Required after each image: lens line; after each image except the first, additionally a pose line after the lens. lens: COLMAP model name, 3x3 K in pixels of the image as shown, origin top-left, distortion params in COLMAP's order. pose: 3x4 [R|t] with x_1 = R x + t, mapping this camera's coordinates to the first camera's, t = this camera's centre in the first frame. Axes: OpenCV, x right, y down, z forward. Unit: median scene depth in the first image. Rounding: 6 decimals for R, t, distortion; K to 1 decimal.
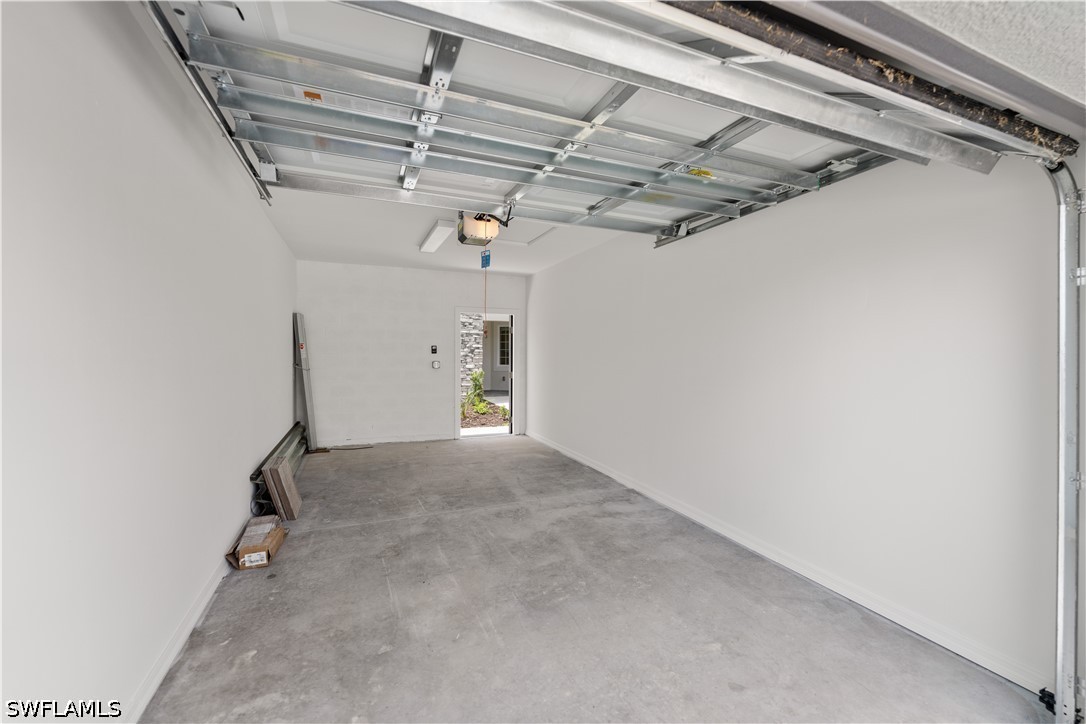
lens RADIAL K [[446.0, 0, 545.5], [0, 446.0, 357.5], [0, 0, 1]] dist [-0.000889, -0.001157]
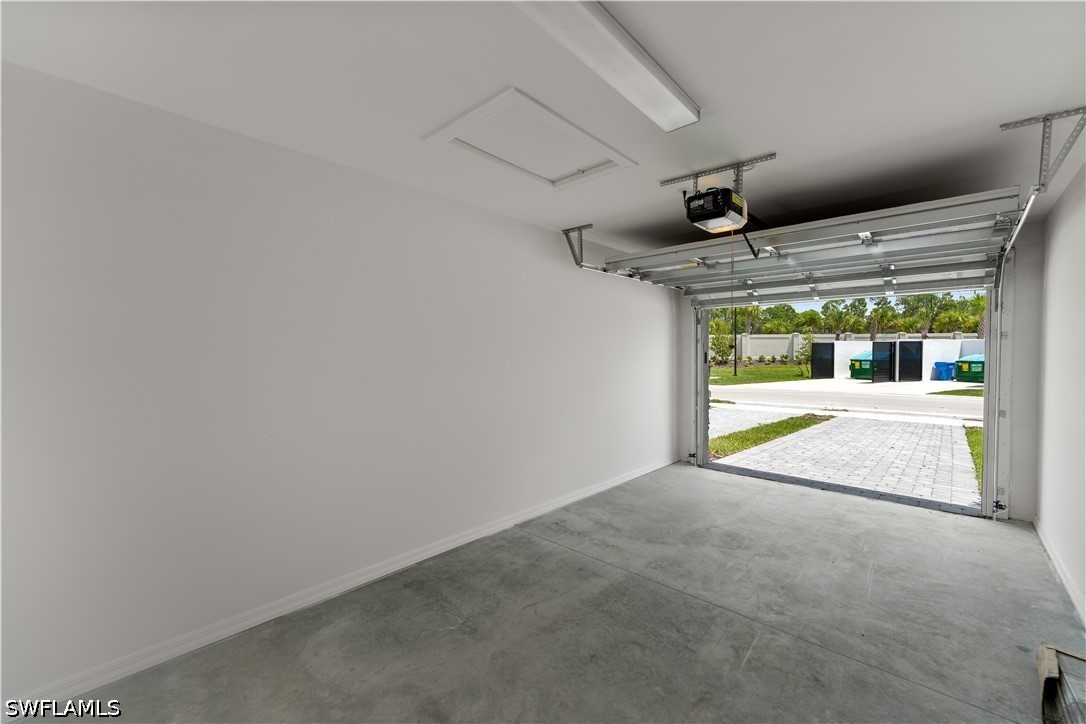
lens RADIAL K [[446.0, 0, 543.5], [0, 446.0, 359.8], [0, 0, 1]] dist [-0.000889, -0.001157]
pose [[-0.423720, -0.020637, 0.905558, -0.637177], [0.007235, 0.999631, 0.026166, -0.046125], [-0.905764, 0.017638, -0.423415, 1.402487]]
